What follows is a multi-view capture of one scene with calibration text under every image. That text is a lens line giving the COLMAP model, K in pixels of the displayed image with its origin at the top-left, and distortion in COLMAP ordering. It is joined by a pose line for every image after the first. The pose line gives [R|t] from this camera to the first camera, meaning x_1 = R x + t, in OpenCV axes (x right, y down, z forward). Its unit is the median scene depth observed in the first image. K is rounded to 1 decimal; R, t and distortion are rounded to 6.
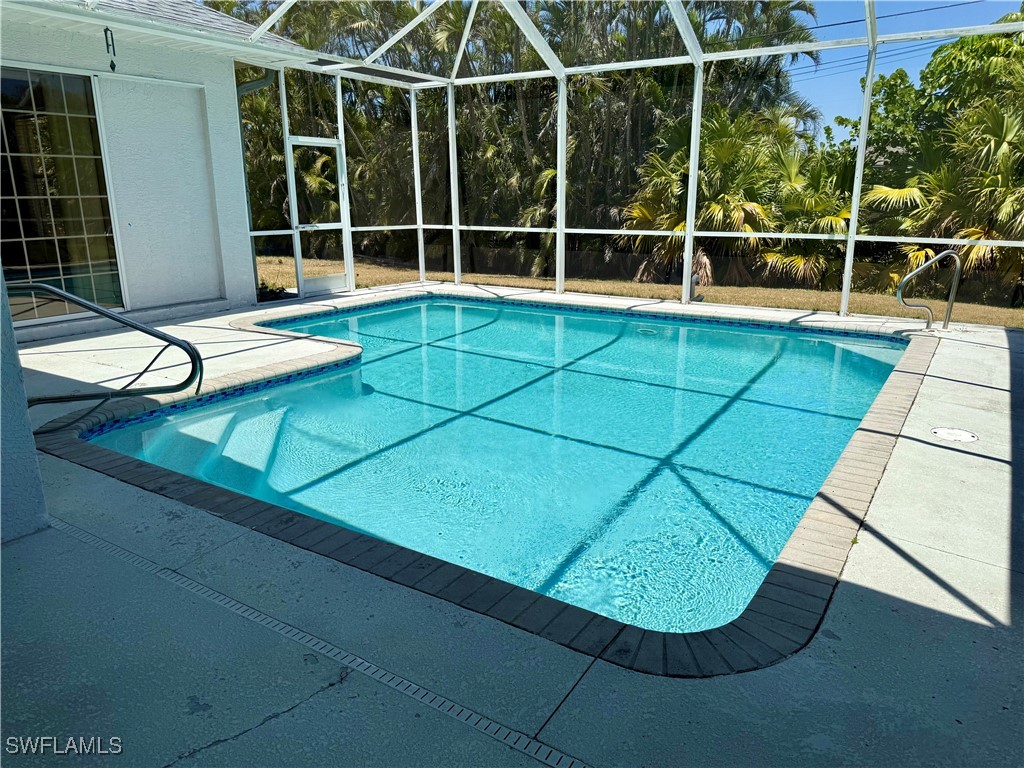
lens RADIAL K [[728.0, 0, 526.4], [0, 728.0, 388.0], [0, 0, 1]] dist [0.052834, -0.068234]
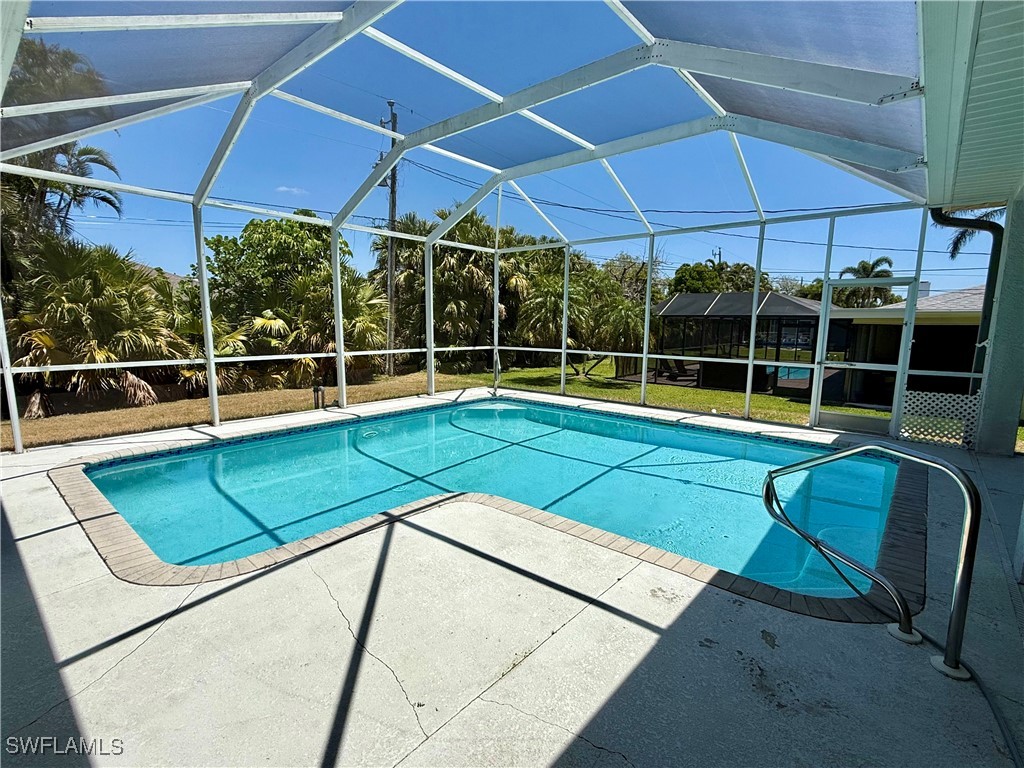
lens RADIAL K [[489.0, 0, 515.5], [0, 489.0, 384.4], [0, 0, 1]] dist [-0.002812, -0.000772]
pose [[0.140162, -0.127838, 0.981841, -0.527805], [0.249311, 0.964237, 0.089955, -0.148799], [-0.958227, 0.232175, 0.167021, 0.535201]]
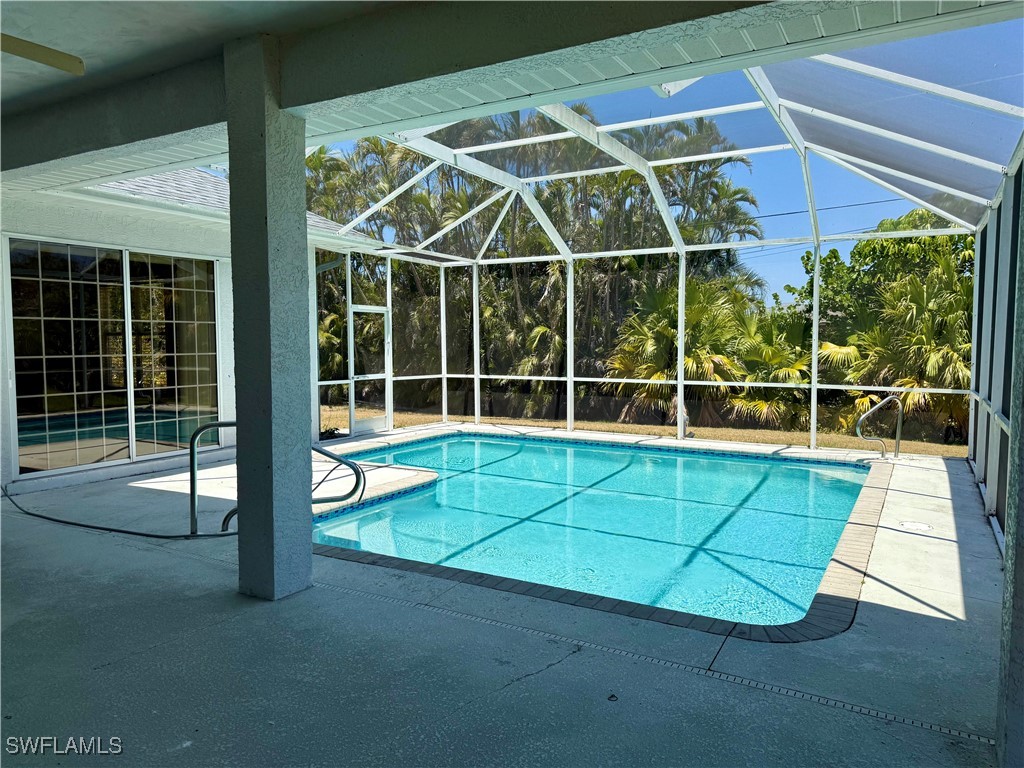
lens RADIAL K [[728.0, 0, 513.8], [0, 728.0, 388.9], [0, 0, 1]] dist [0.052834, -0.068234]
pose [[0.998806, -0.001129, 0.048831, -0.107470], [0.010646, 0.980729, -0.195081, 0.031520], [-0.047670, 0.195368, 0.979571, -0.165135]]
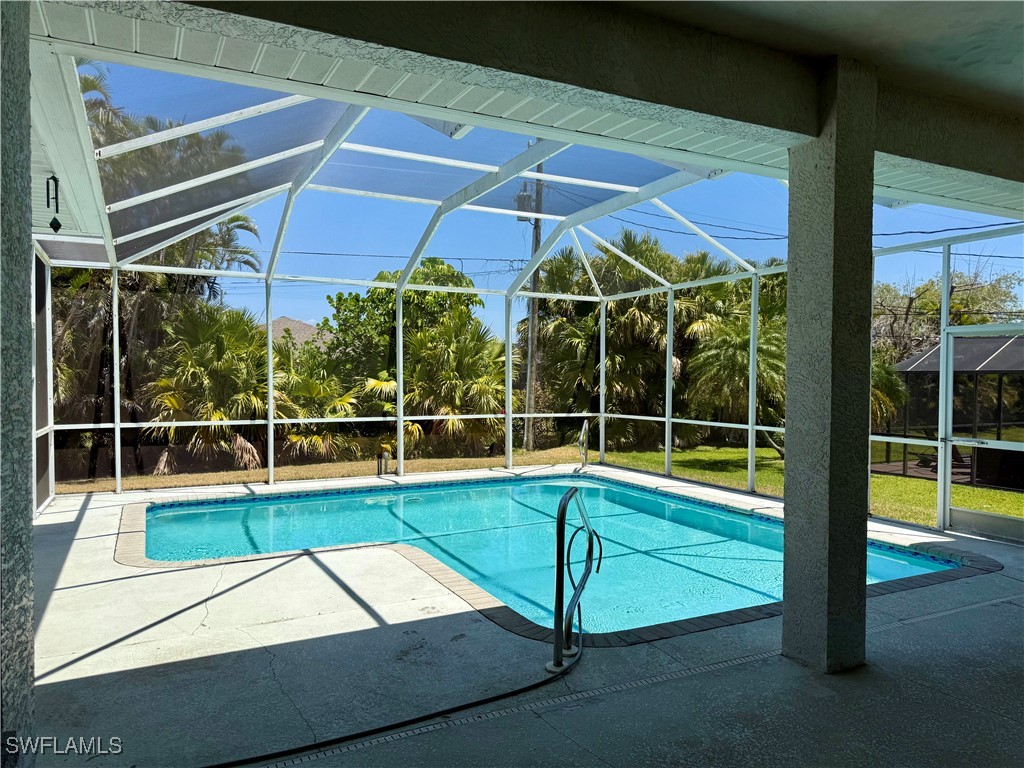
lens RADIAL K [[728.0, 0, 521.0], [0, 728.0, 383.6], [0, 0, 1]] dist [0.052834, -0.068234]
pose [[0.507558, -0.007471, 0.861585, -0.653876], [0.222452, 0.967197, -0.122659, -0.068714], [-0.832406, 0.253918, 0.492571, 0.208816]]
